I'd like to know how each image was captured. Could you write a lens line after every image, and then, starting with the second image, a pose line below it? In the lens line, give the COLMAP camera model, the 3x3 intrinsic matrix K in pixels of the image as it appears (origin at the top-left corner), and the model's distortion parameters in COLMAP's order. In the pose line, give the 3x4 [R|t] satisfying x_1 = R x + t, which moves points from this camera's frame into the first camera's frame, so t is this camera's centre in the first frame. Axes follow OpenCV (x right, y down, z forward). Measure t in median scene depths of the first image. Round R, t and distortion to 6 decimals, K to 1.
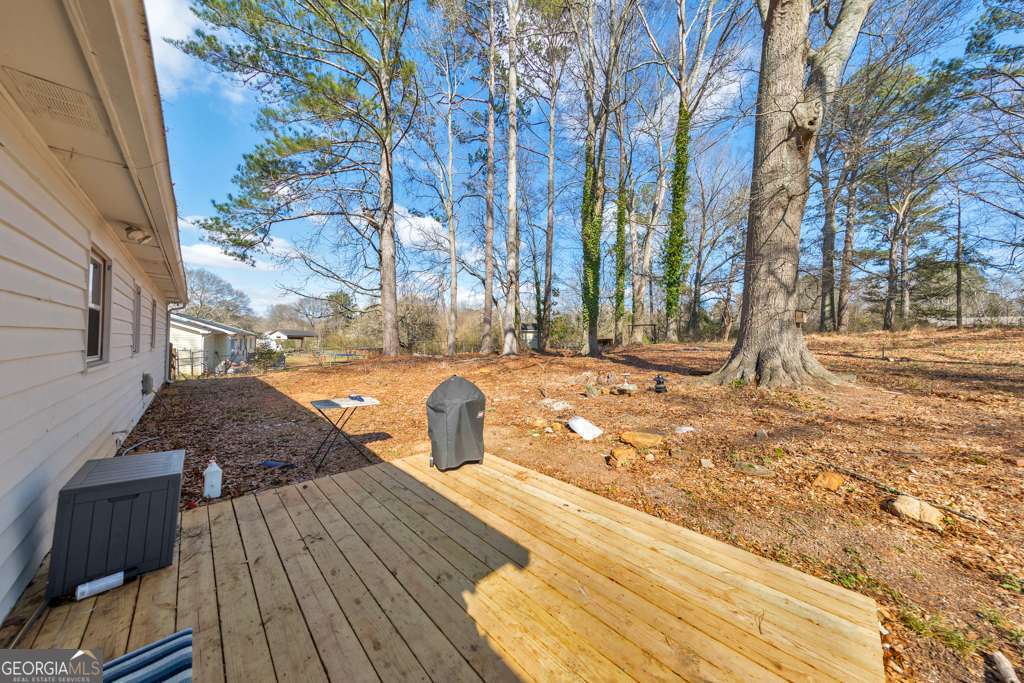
lens RADIAL K [[335.5, 0, 514.8], [0, 335.5, 344.5], [0, 0, 1]] dist [0.002481, 0.000053]
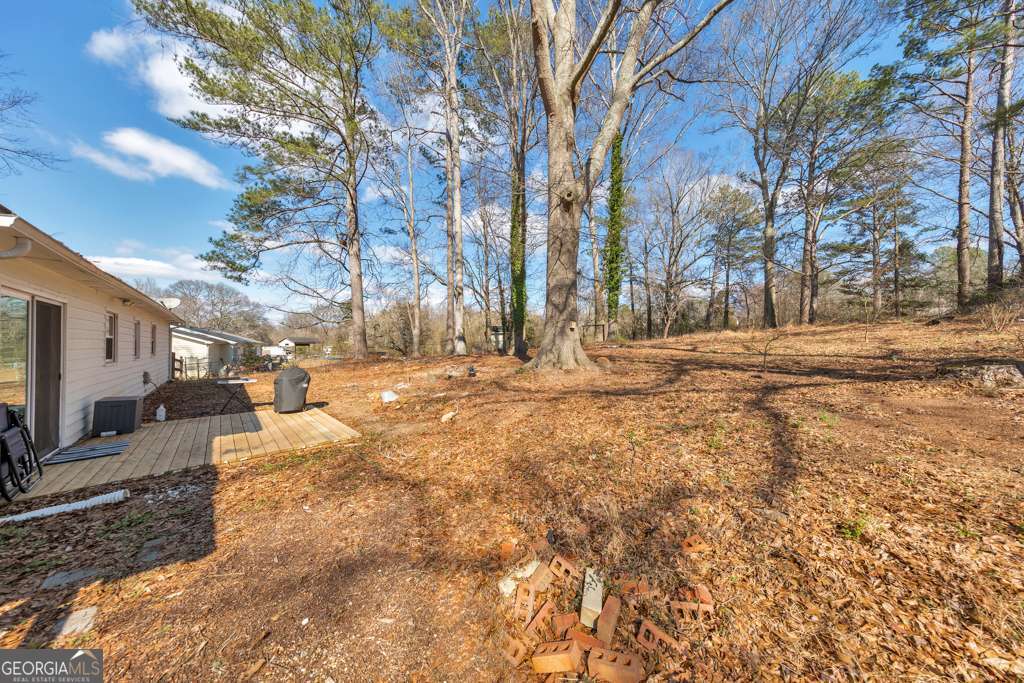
lens RADIAL K [[335.5, 0, 508.9], [0, 335.5, 342.0], [0, 0, 1]] dist [0.002481, 0.000053]
pose [[0.998378, -0.026387, -0.050445, 0.214796], [0.025891, 0.999610, -0.010466, 0.001780], [0.050702, 0.009143, 0.998672, -0.156239]]
